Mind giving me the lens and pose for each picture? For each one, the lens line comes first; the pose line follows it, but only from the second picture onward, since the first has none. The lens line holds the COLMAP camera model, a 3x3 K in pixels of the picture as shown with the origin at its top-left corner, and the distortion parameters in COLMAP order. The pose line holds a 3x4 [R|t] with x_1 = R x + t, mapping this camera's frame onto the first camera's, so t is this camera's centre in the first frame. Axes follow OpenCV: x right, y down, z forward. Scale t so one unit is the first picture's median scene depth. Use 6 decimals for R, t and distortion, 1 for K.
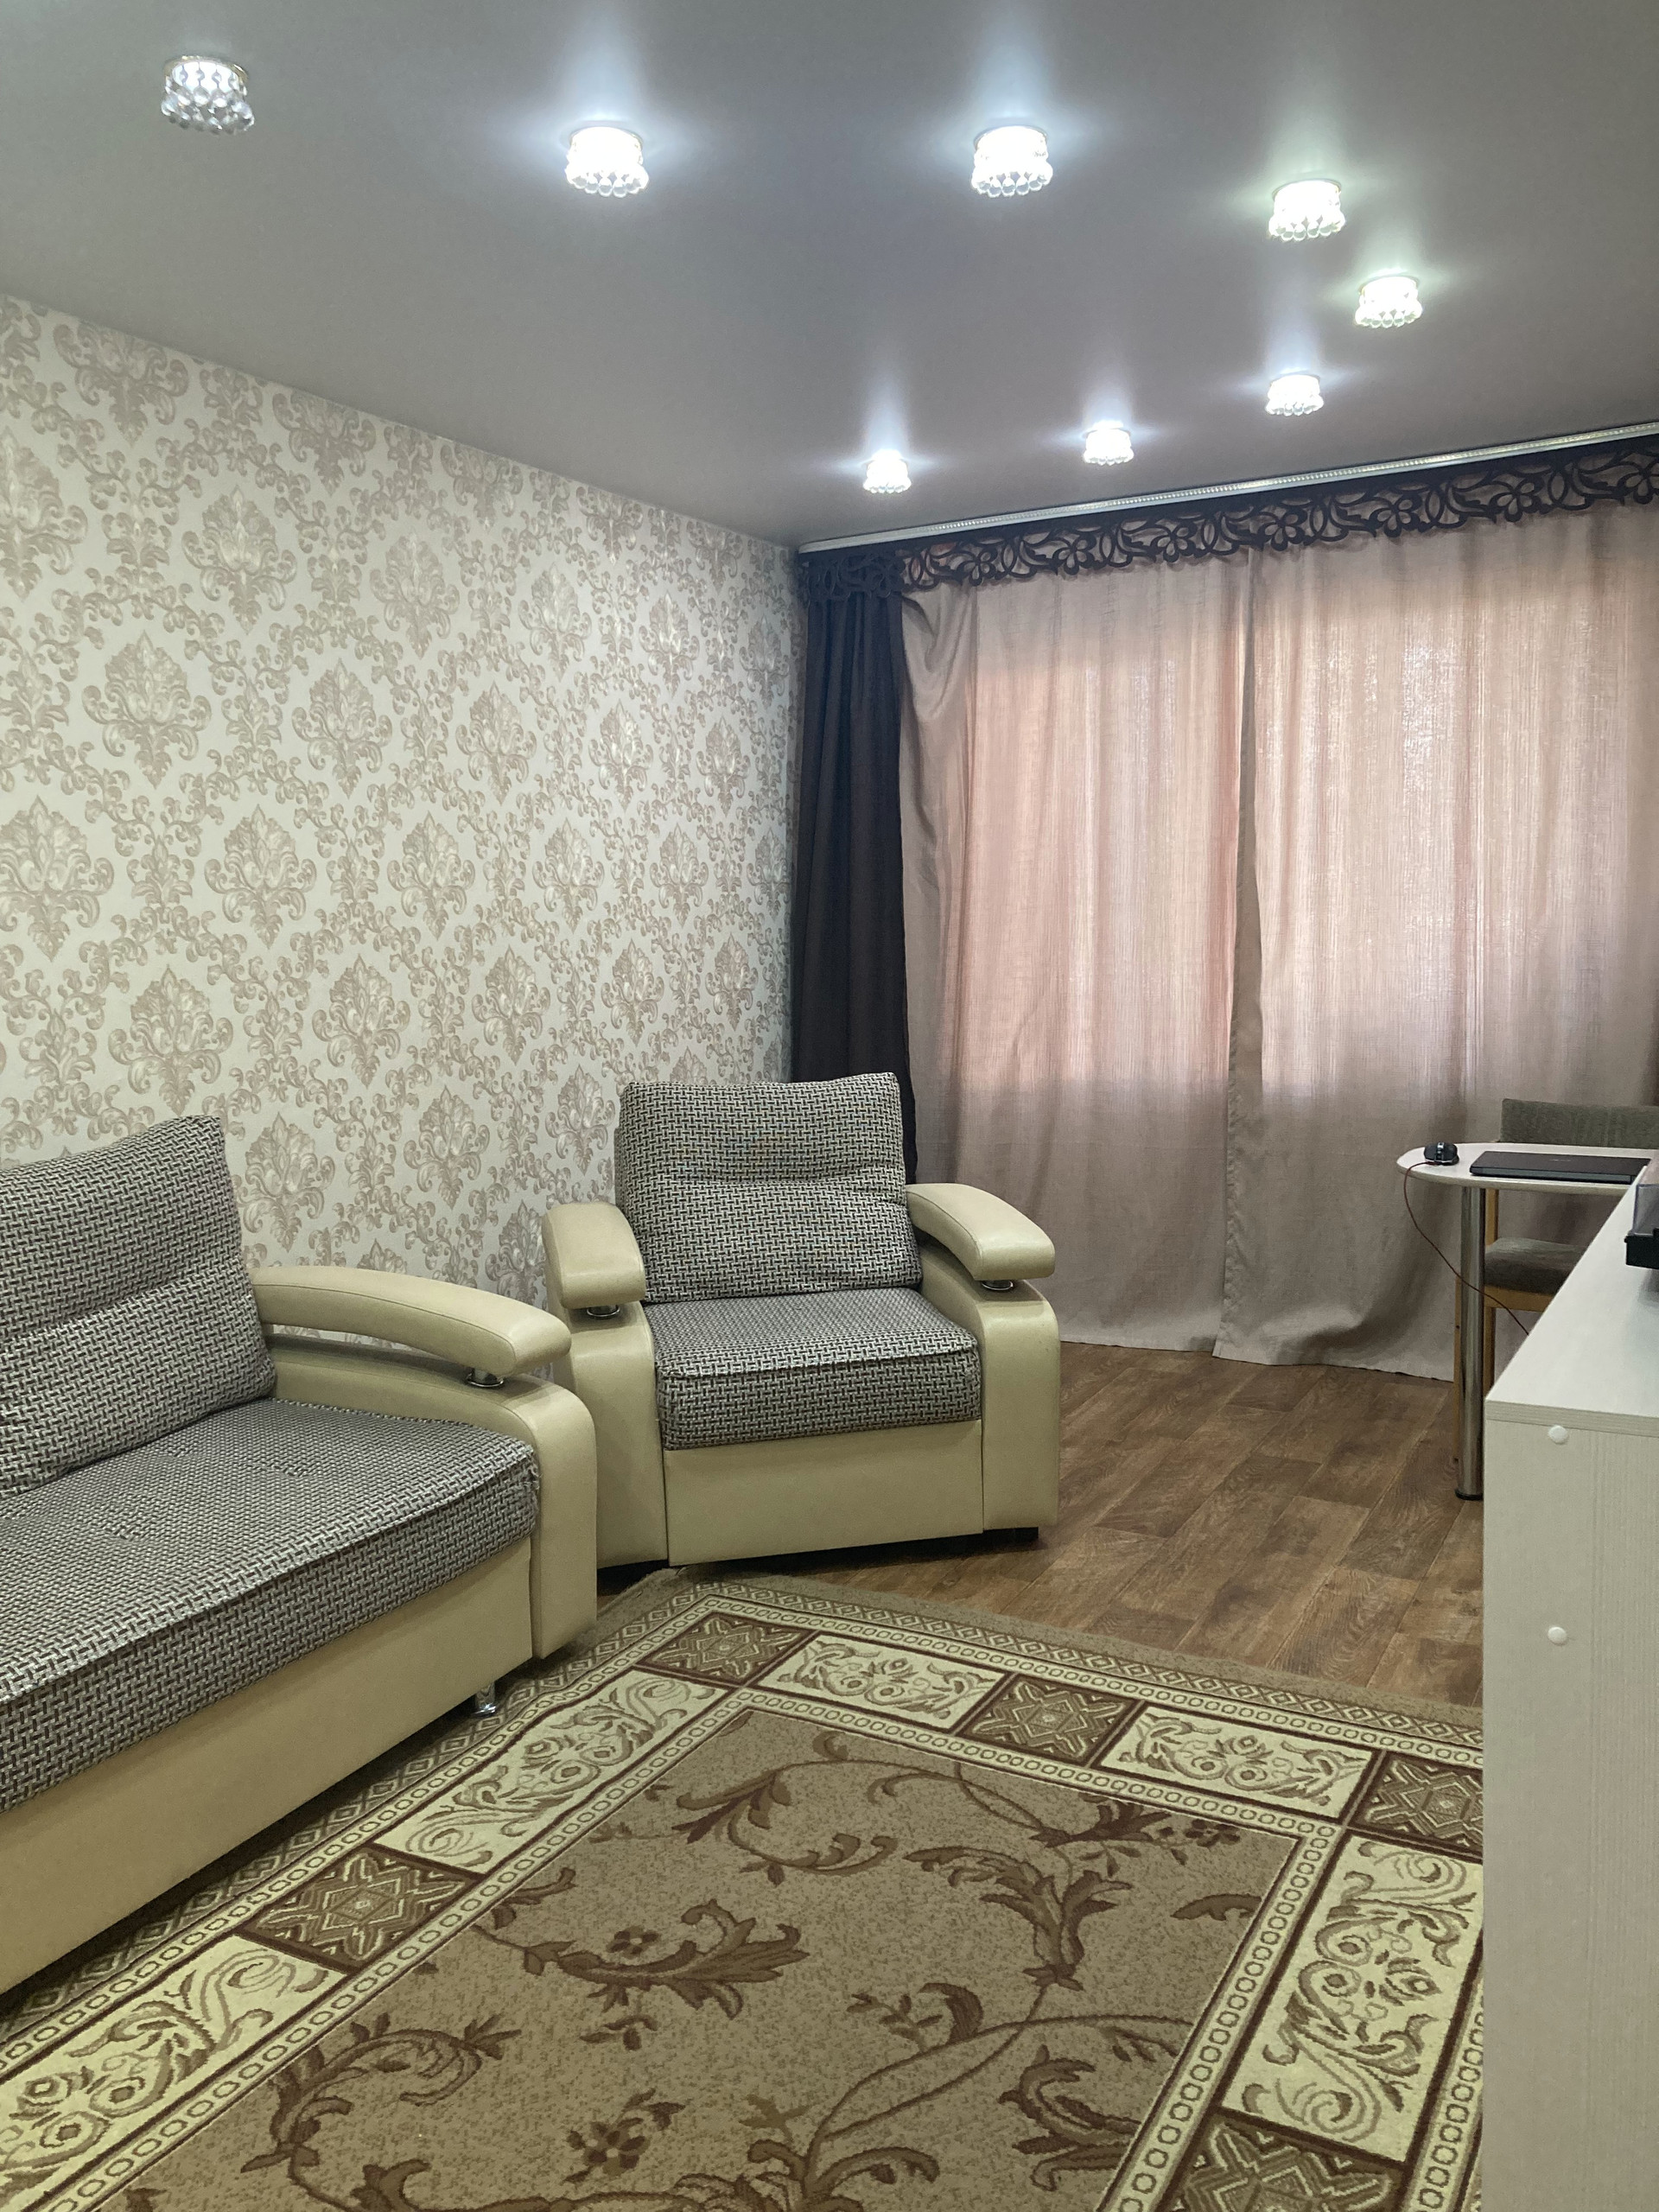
lens RADIAL K [[1854.1, 0, 822.6], [0, 1854.1, 1071.8], [0, 0, 1]] dist [0.119716, -0.117495]
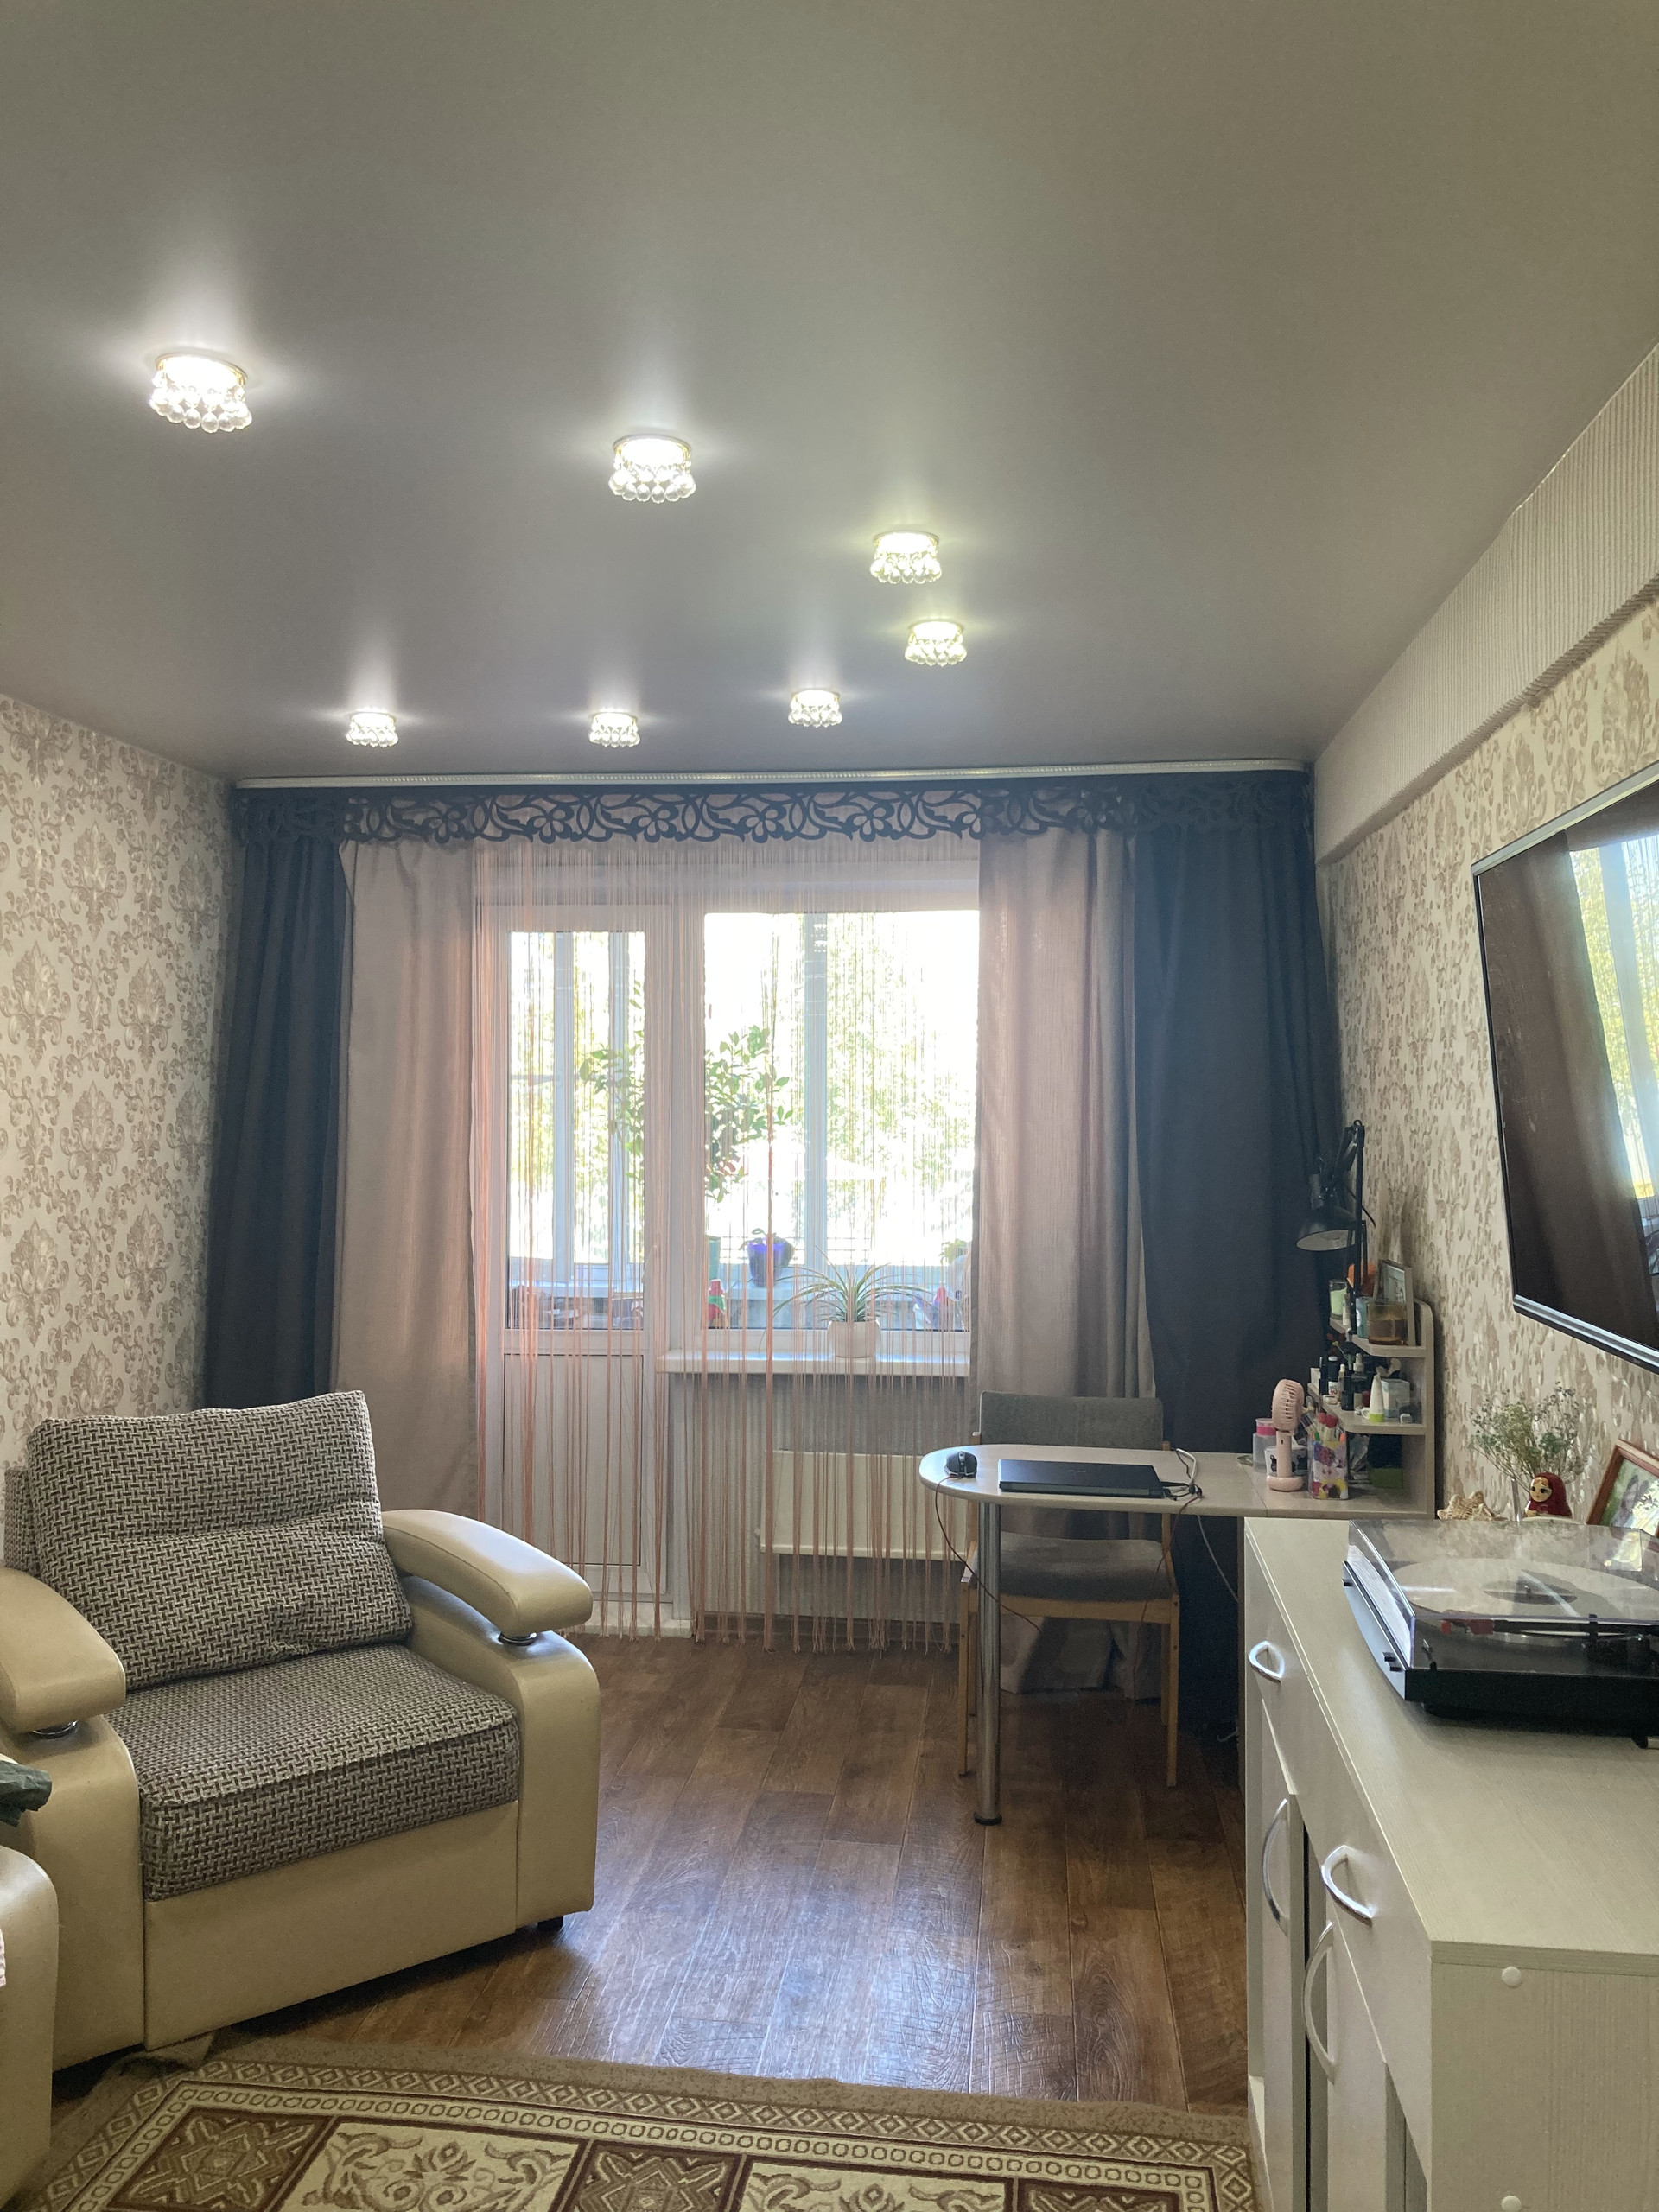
lens RADIAL K [[1854.1, 0, 822.6], [0, 1854.1, 1071.8], [0, 0, 1]] dist [0.119716, -0.117495]
pose [[0.932762, 0.036294, 0.358660, -0.078311], [0.004517, 0.993664, -0.112302, -0.039393], [-0.360464, 0.106371, 0.926688, 0.068691]]
